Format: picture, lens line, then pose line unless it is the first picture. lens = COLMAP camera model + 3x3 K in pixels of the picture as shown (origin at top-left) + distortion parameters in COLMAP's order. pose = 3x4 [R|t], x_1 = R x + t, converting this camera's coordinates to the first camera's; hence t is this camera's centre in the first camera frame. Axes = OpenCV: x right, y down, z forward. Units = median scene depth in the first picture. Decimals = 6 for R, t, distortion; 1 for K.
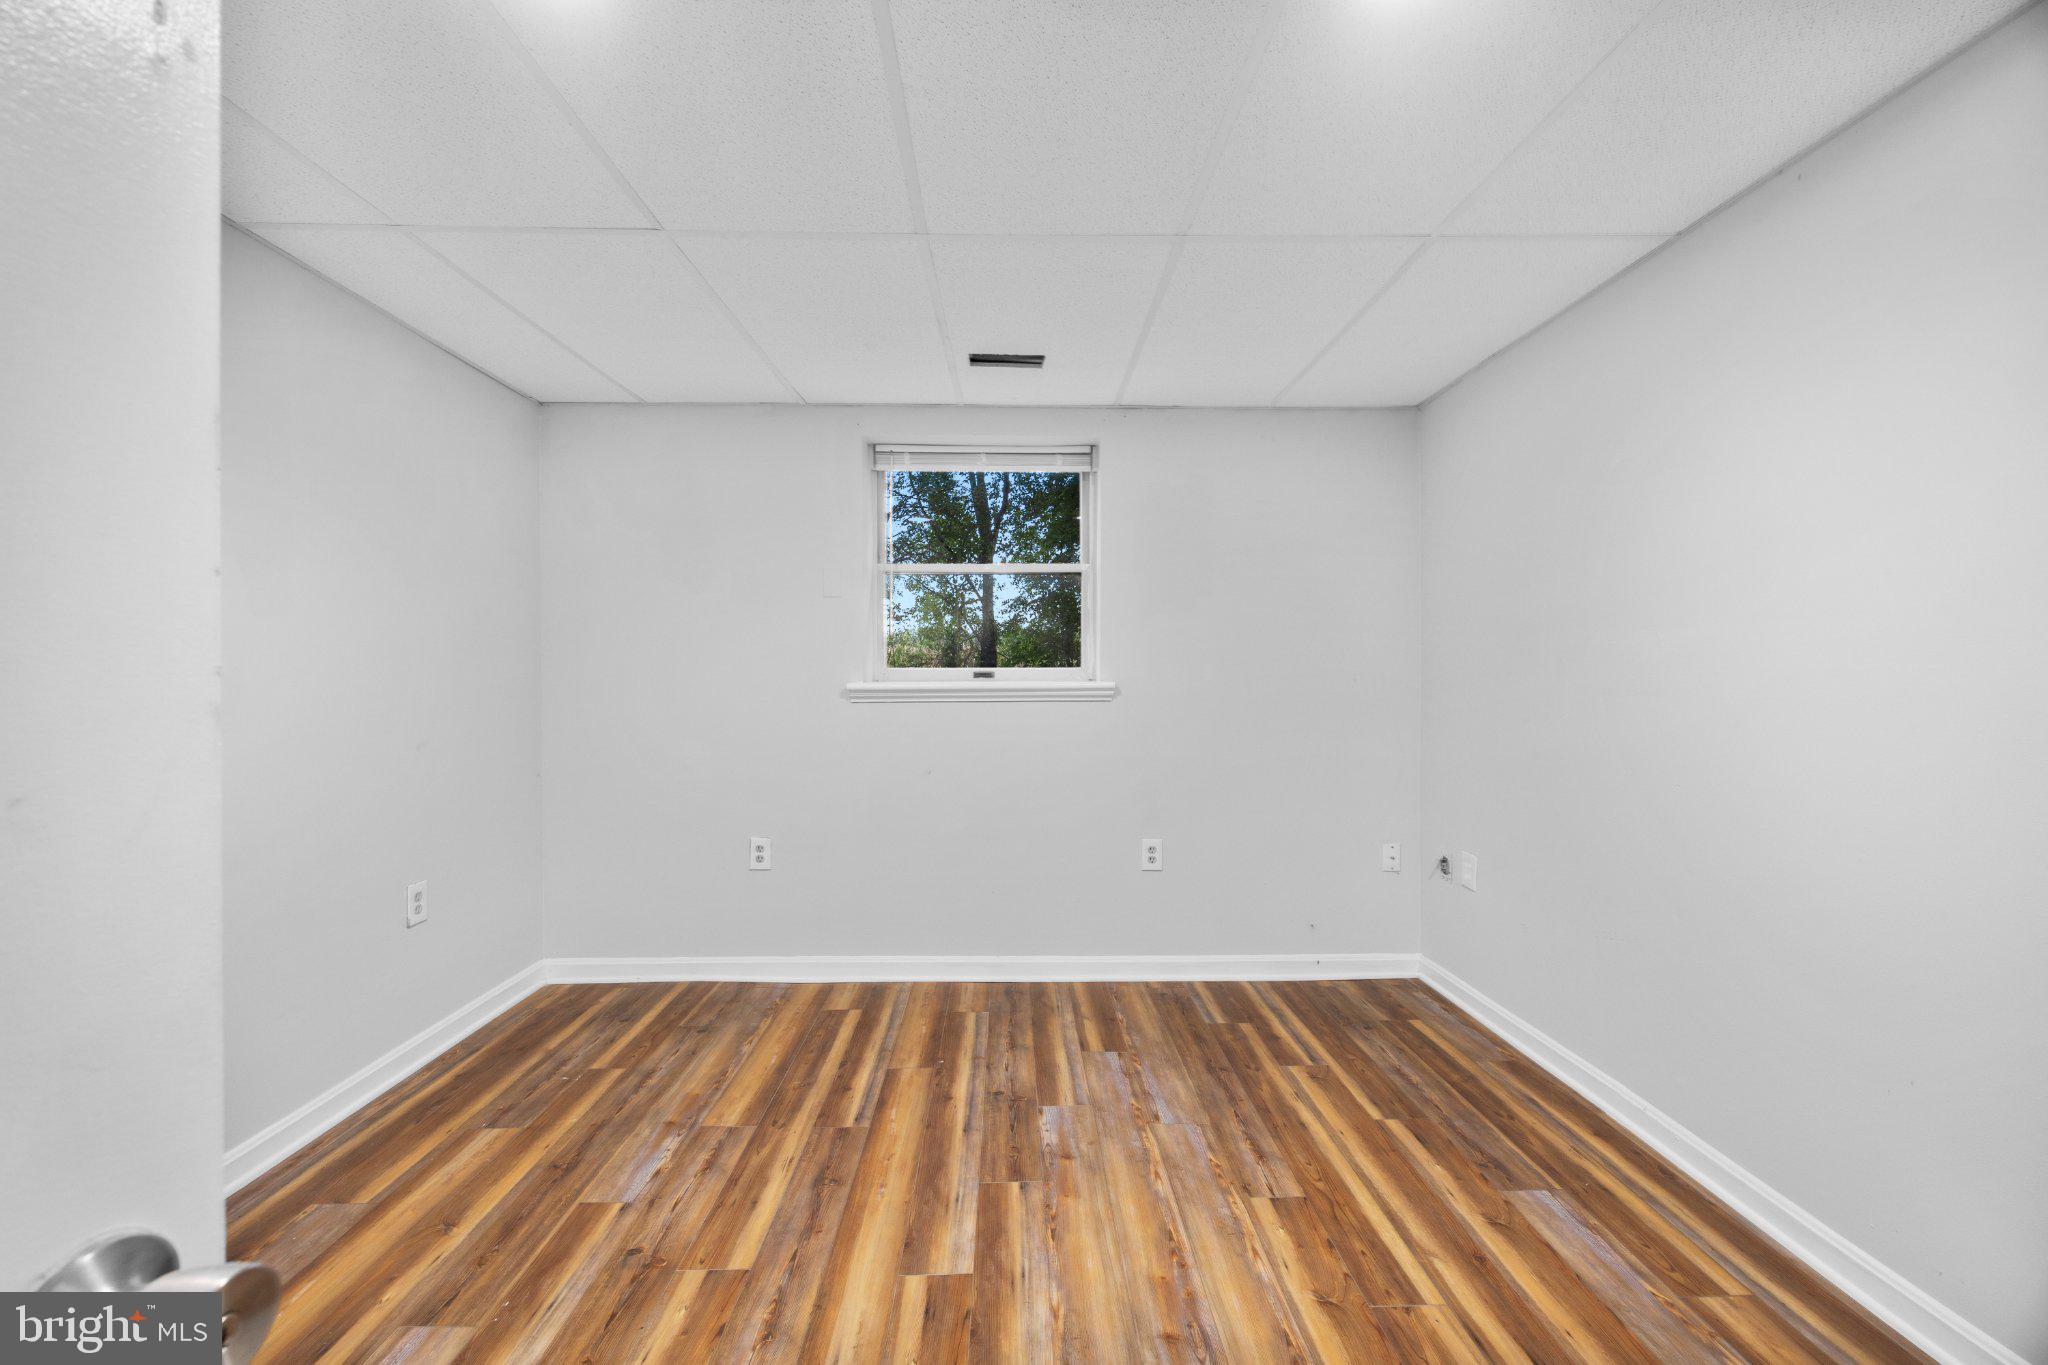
lens RADIAL K [[781.7, 0, 1021.9], [0, 781.7, 688.7], [0, 0, 1]] dist [-0.002441, -0.000402]
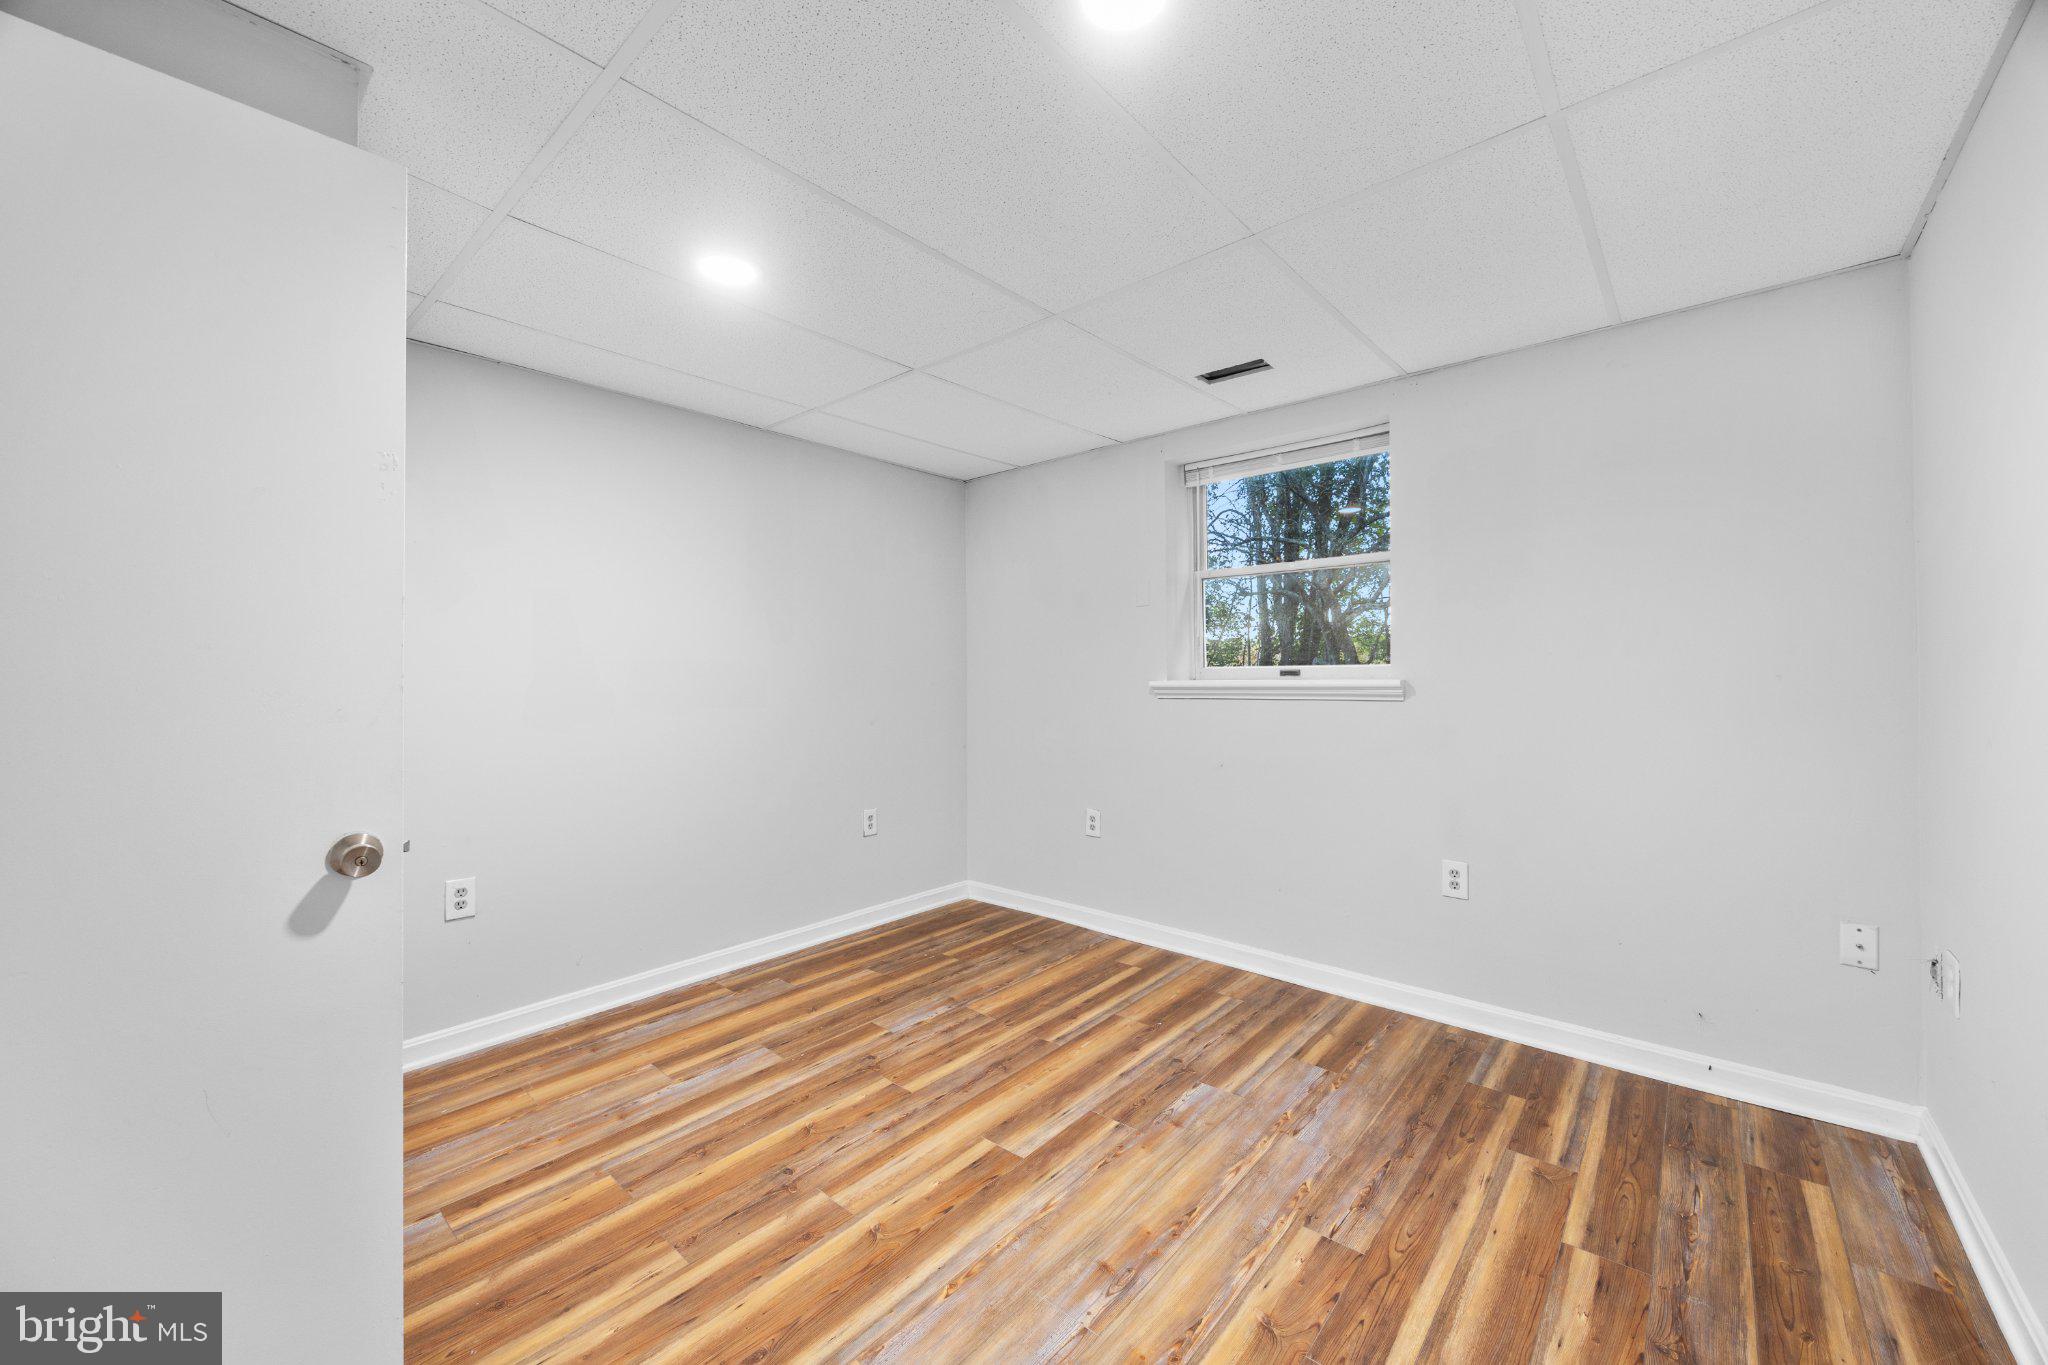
lens RADIAL K [[781.7, 0, 1034.5], [0, 781.7, 677.4], [0, 0, 1]] dist [-0.002441, -0.000402]
pose [[0.740518, -0.003885, -0.672025, 0.519340], [-0.004287, 0.999936, -0.010504, -0.000329], [0.672023, 0.010660, 0.740454, 0.057288]]
